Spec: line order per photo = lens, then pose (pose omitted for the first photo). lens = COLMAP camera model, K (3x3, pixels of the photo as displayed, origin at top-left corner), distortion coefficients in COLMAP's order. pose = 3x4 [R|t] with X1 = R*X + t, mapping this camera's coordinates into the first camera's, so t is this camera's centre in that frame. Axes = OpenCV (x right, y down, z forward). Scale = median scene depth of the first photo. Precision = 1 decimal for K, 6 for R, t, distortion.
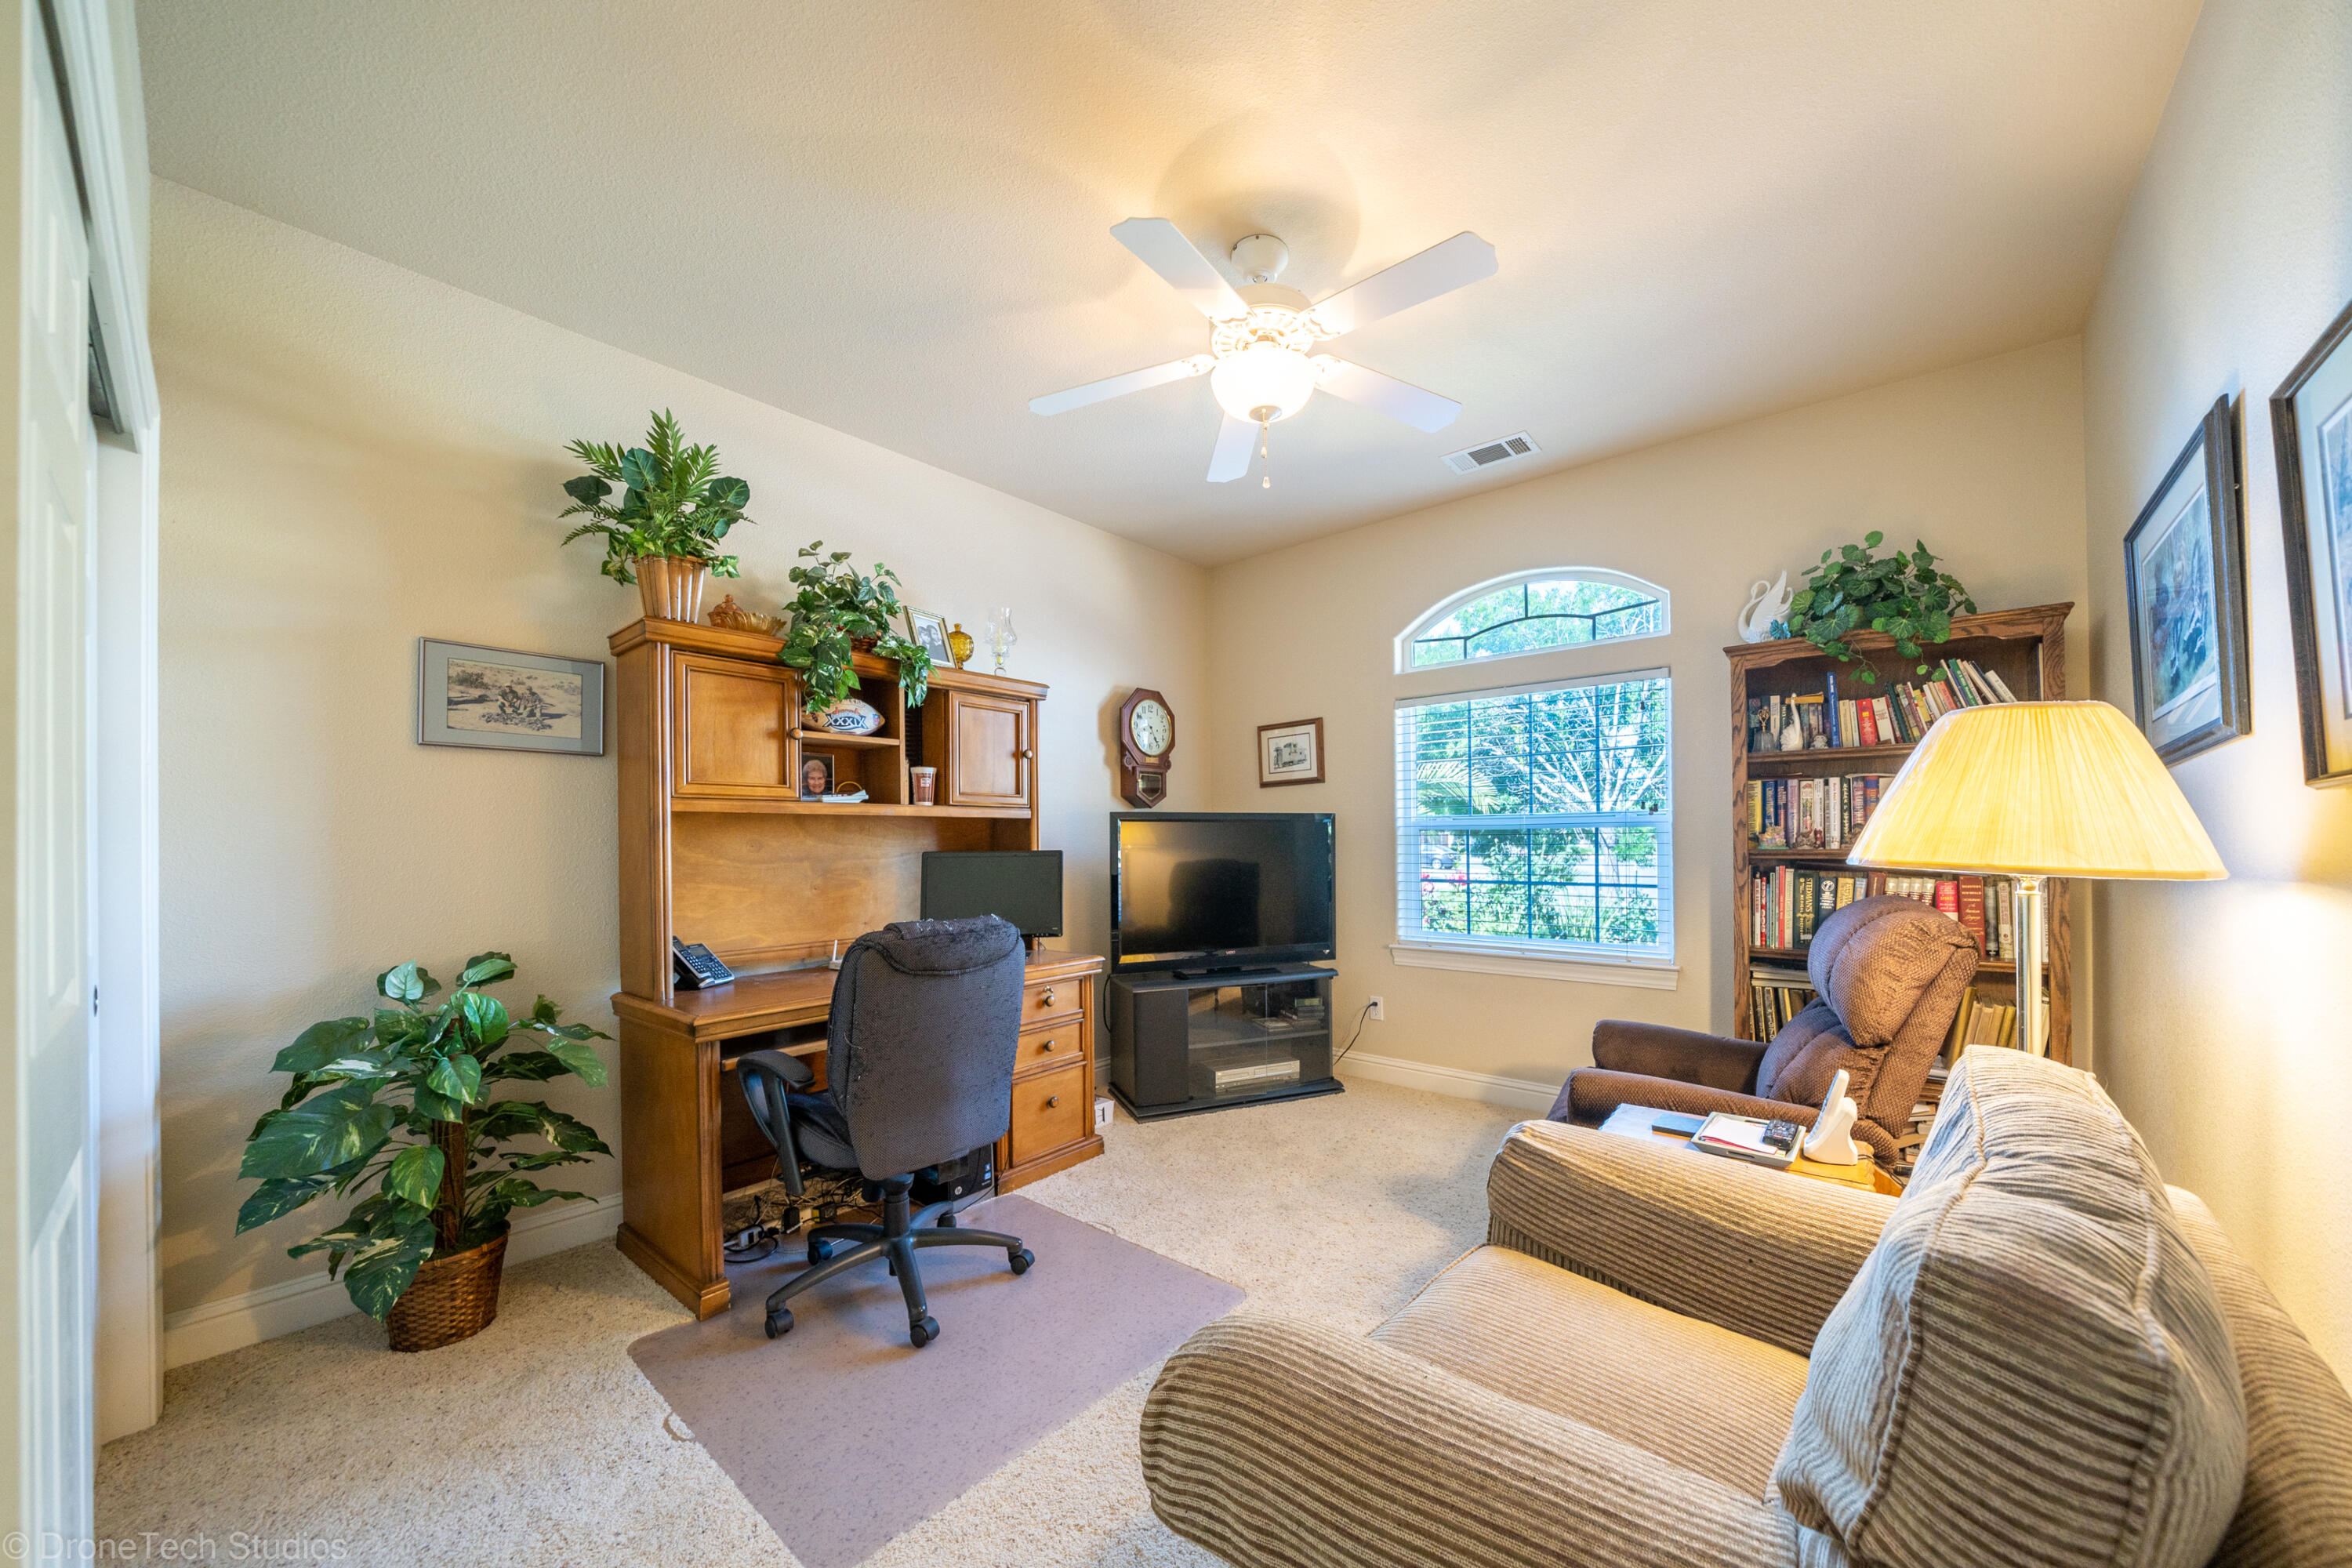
lens RADIAL K [[823.4, 0, 1171.6], [0, 823.4, 853.0], [0, 0, 1]] dist [-0.000491, -0.000054]
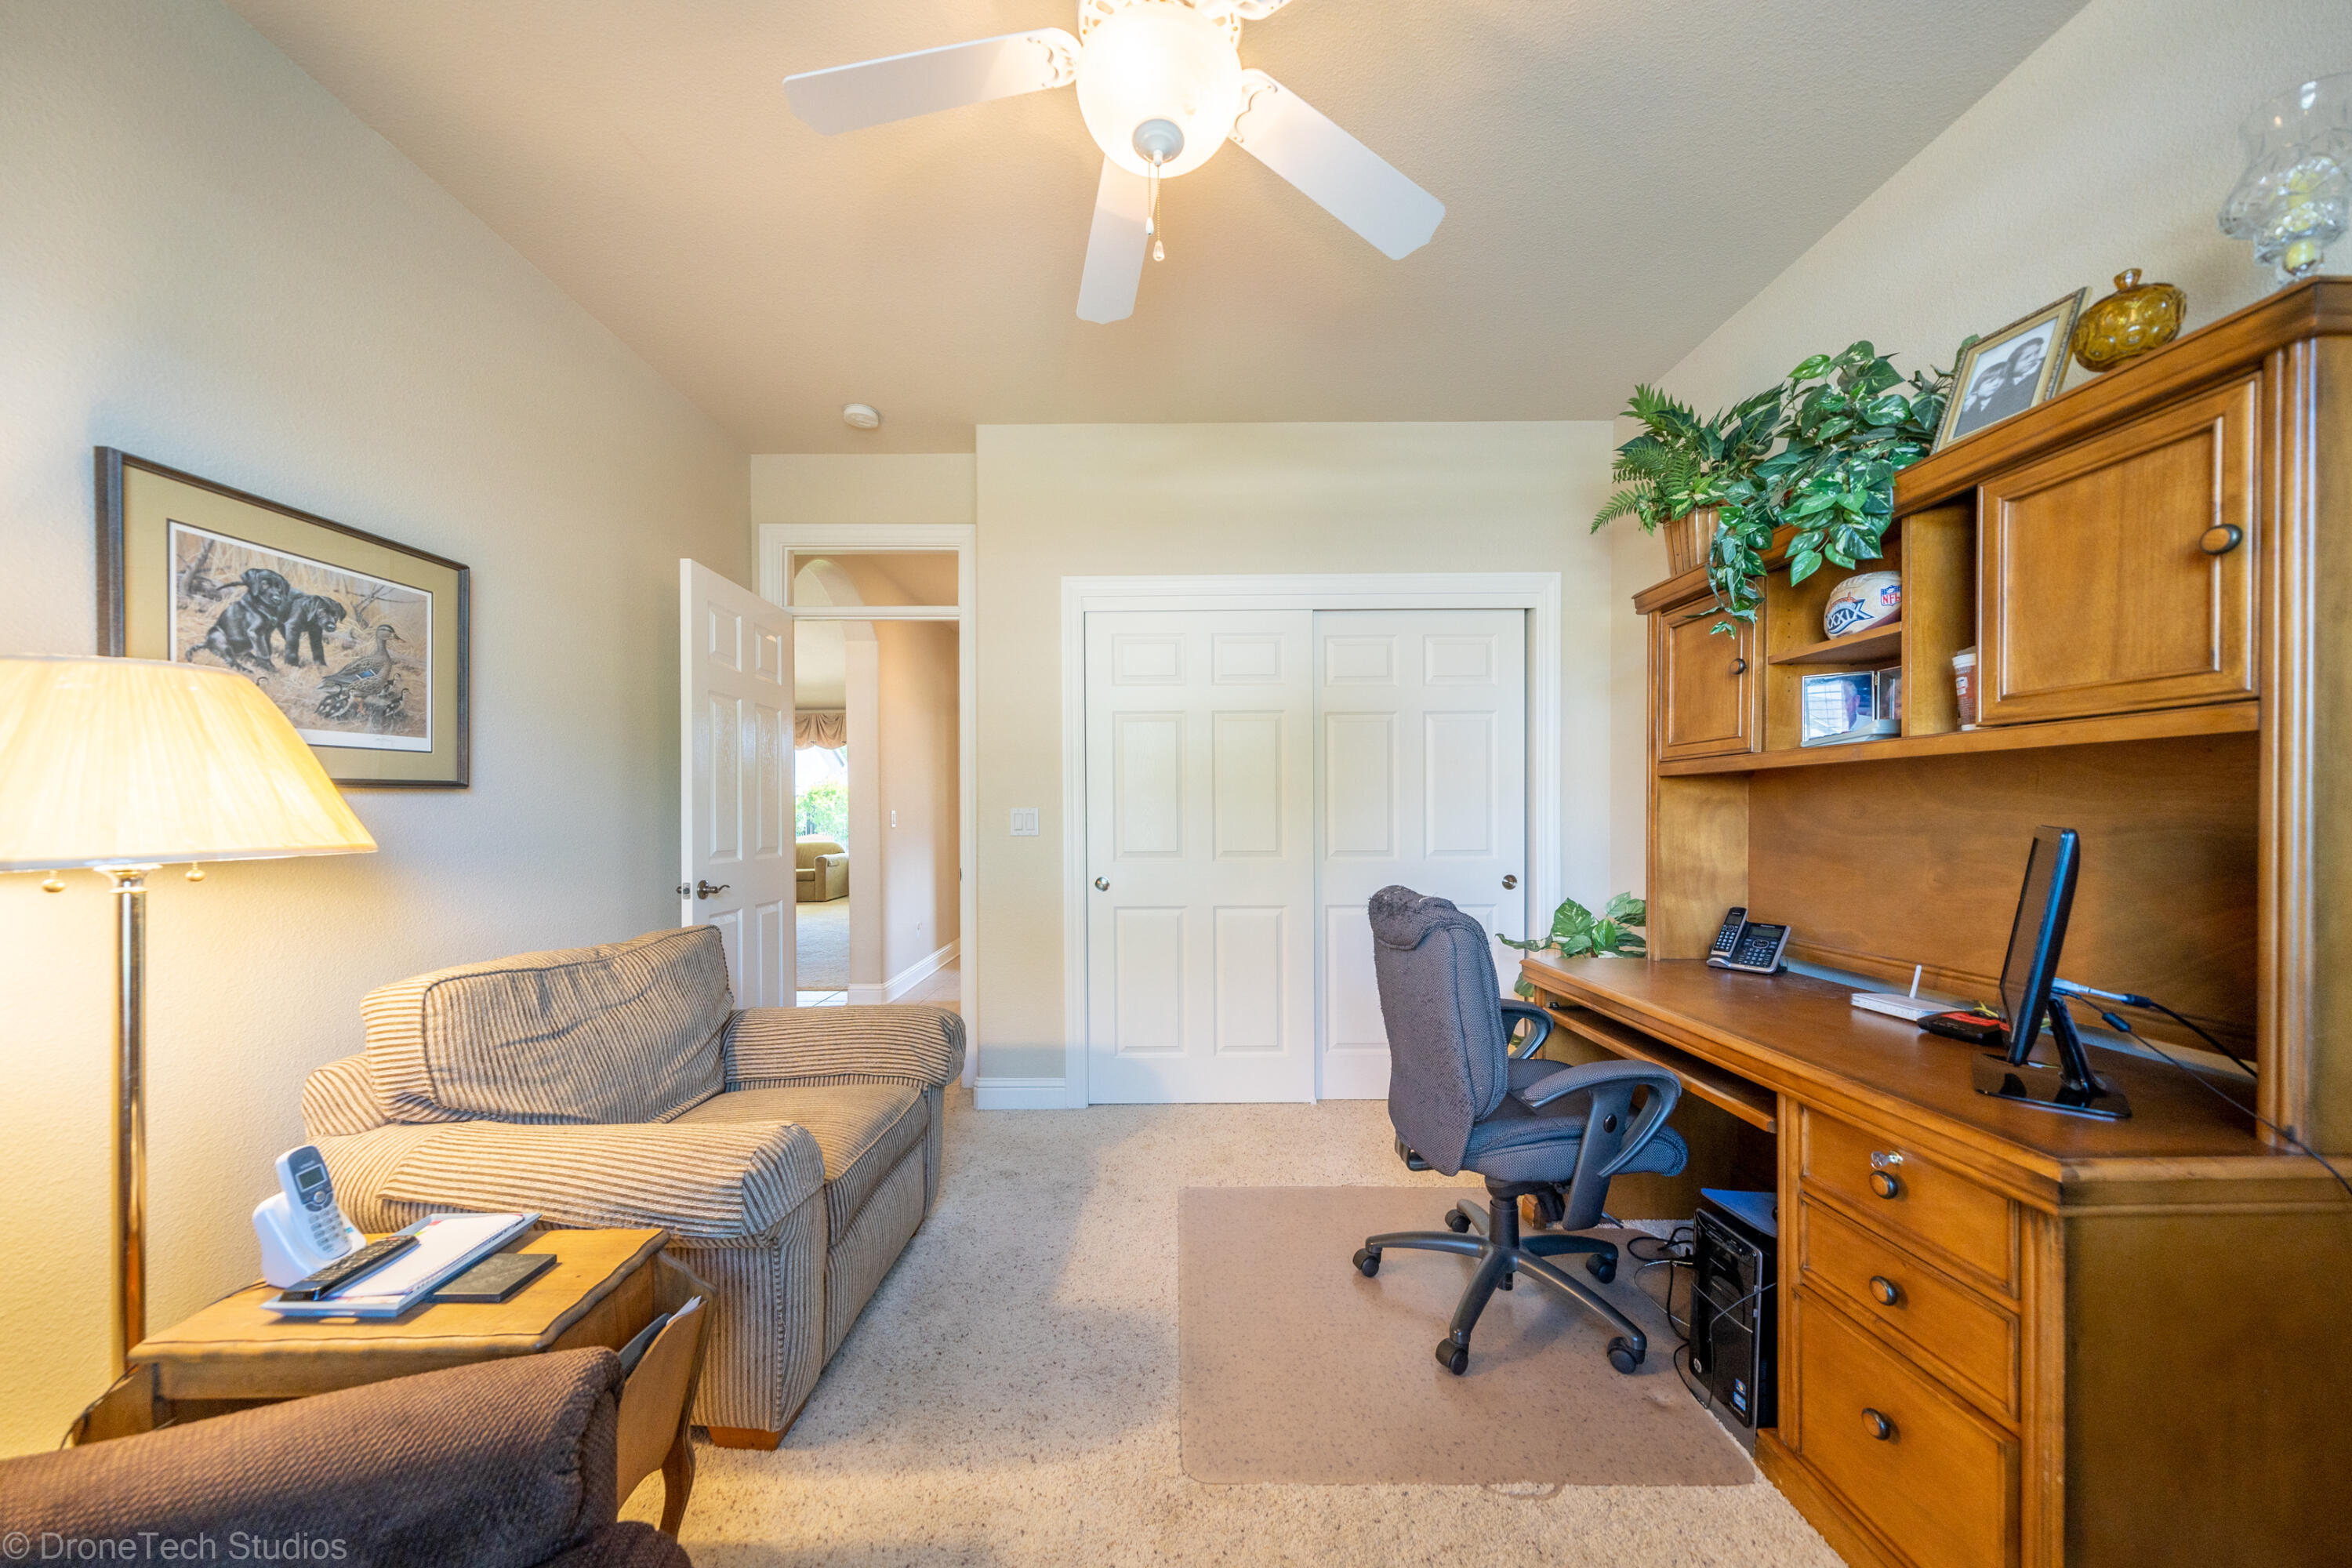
lens RADIAL K [[811.9, 0, 1176.5], [0, 811.9, 798.8], [0, 0, 1]] dist [-0.005340, -0.000074]
pose [[-0.752121, -0.005960, -0.658998, 0.403679], [0.005114, 0.999876, -0.014879, -0.011105], [0.659005, -0.014561, -0.751997, 1.103896]]
